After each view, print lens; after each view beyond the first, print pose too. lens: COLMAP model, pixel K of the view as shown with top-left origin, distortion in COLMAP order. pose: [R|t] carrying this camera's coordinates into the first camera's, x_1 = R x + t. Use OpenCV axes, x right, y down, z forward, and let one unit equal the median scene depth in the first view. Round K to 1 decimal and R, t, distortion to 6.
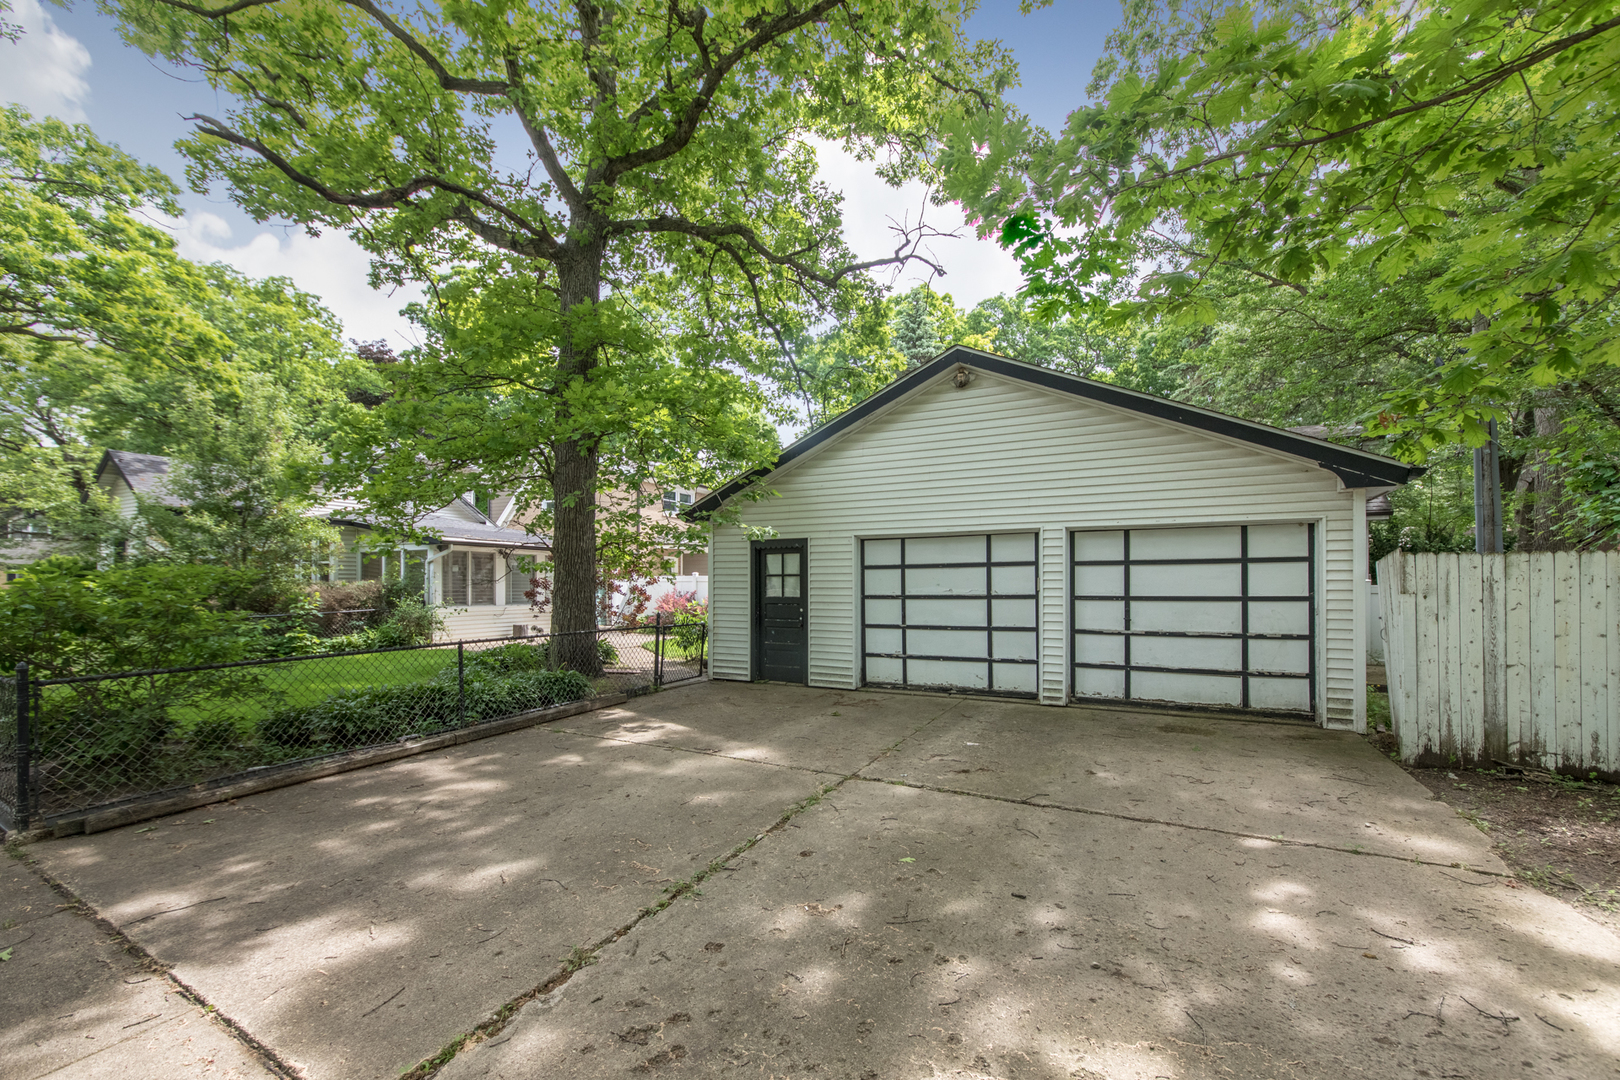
lens RADIAL K [[642.1, 0, 799.8], [0, 642.1, 586.4], [0, 0, 1]] dist [0.002179, -0.000206]
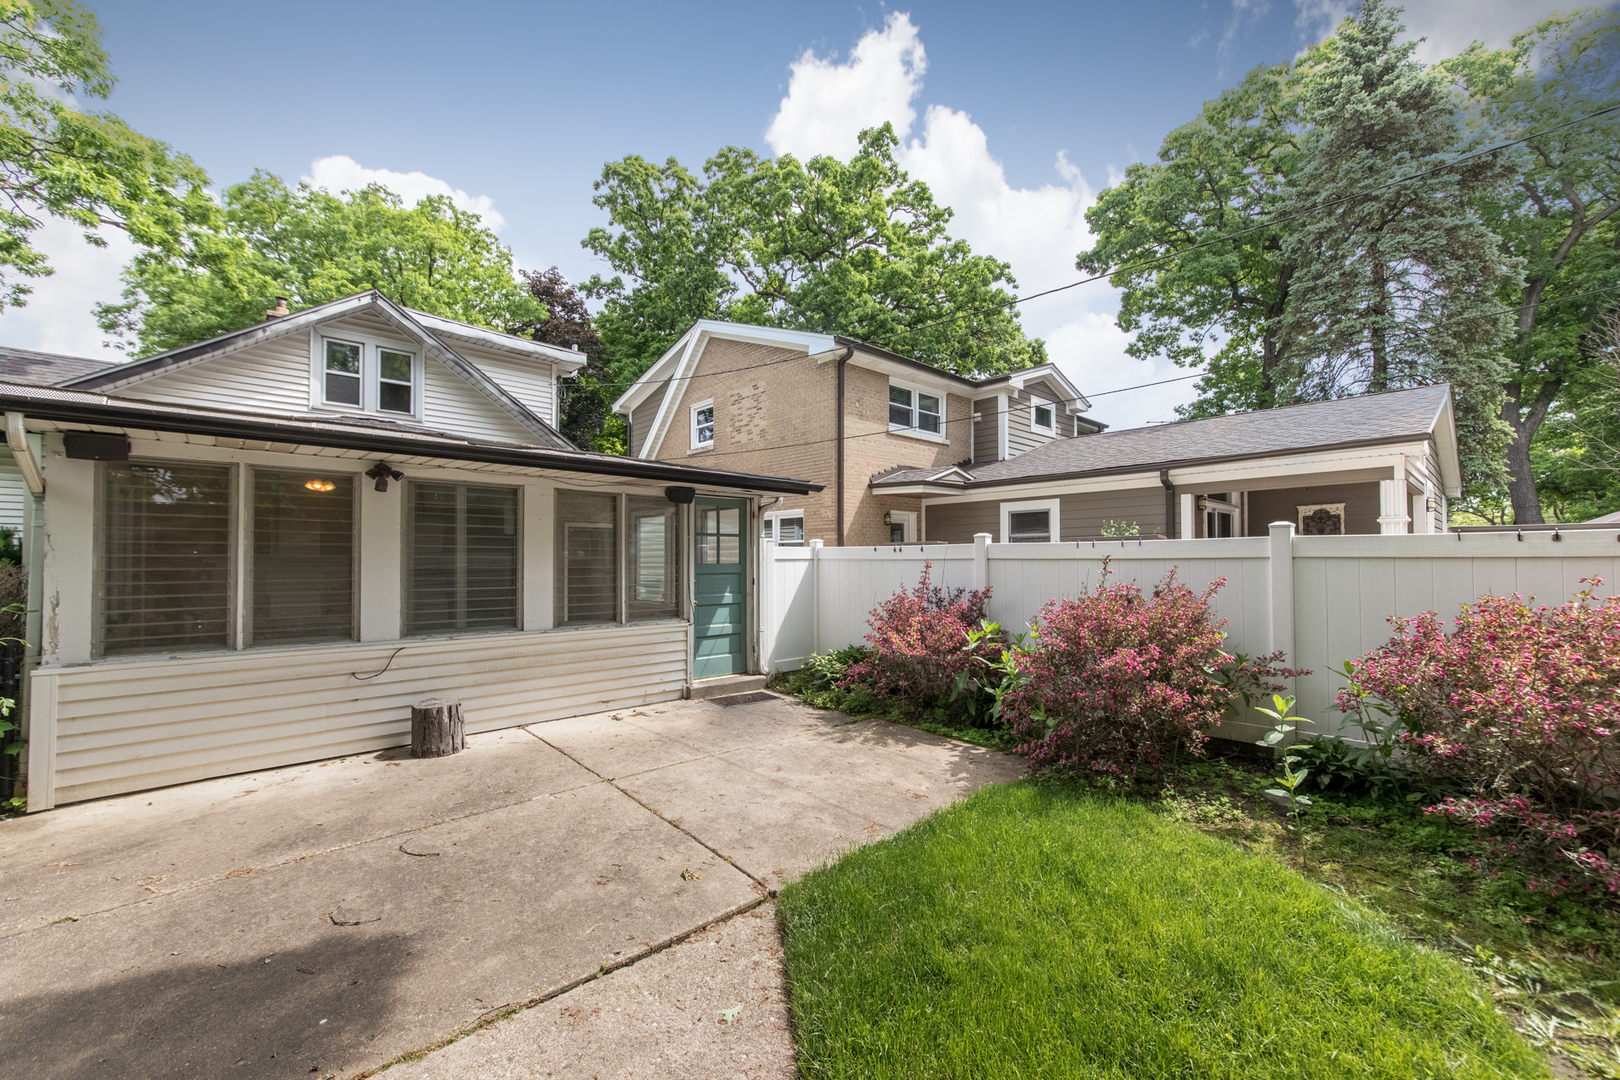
lens RADIAL K [[642.1, 0, 807.3], [0, 642.1, 545.3], [0, 0, 1]] dist [0.002179, -0.000206]
pose [[0.943783, -0.014239, -0.330260, -0.160090], [0.007240, 0.999723, -0.022411, -0.008418], [0.330488, 0.018760, 0.943624, 0.754379]]
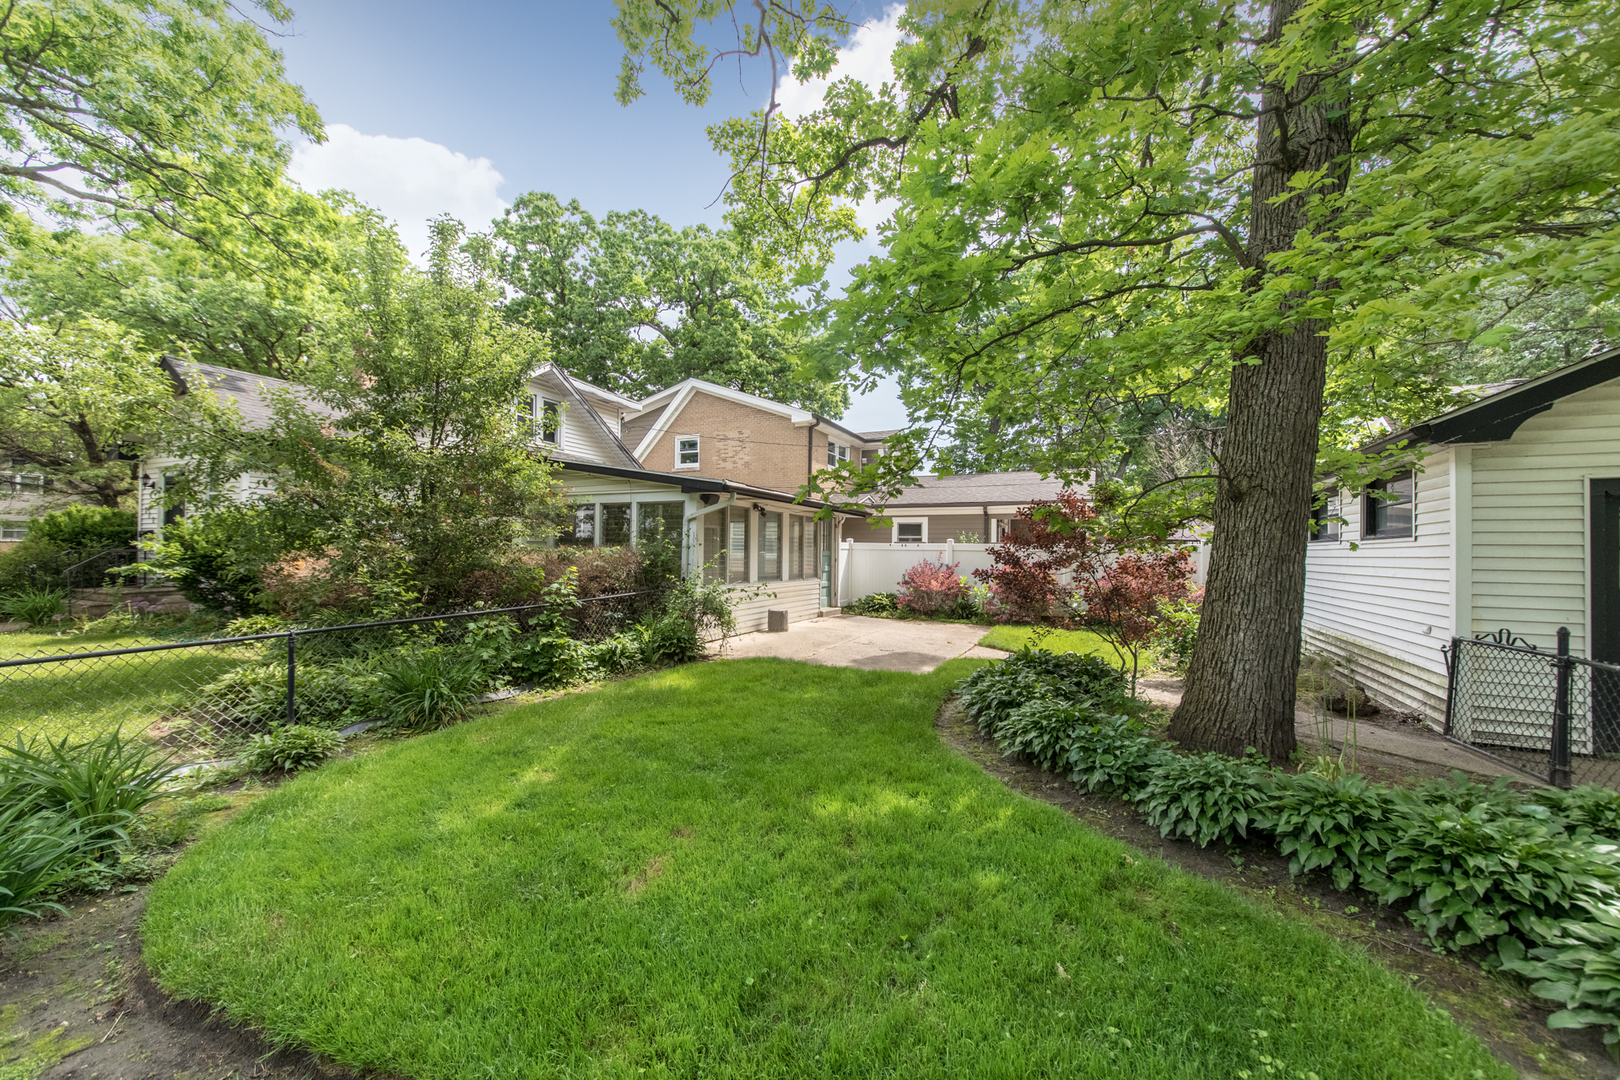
lens RADIAL K [[607.5, 0, 815.0], [0, 607.5, 538.7], [0, 0, 1]] dist [0.000757, 0.000333]
pose [[0.998546, 0.008360, 0.053260, -0.424708], [-0.007142, 0.999710, -0.023015, -0.003127], [-0.053437, 0.022601, 0.998315, 0.324812]]
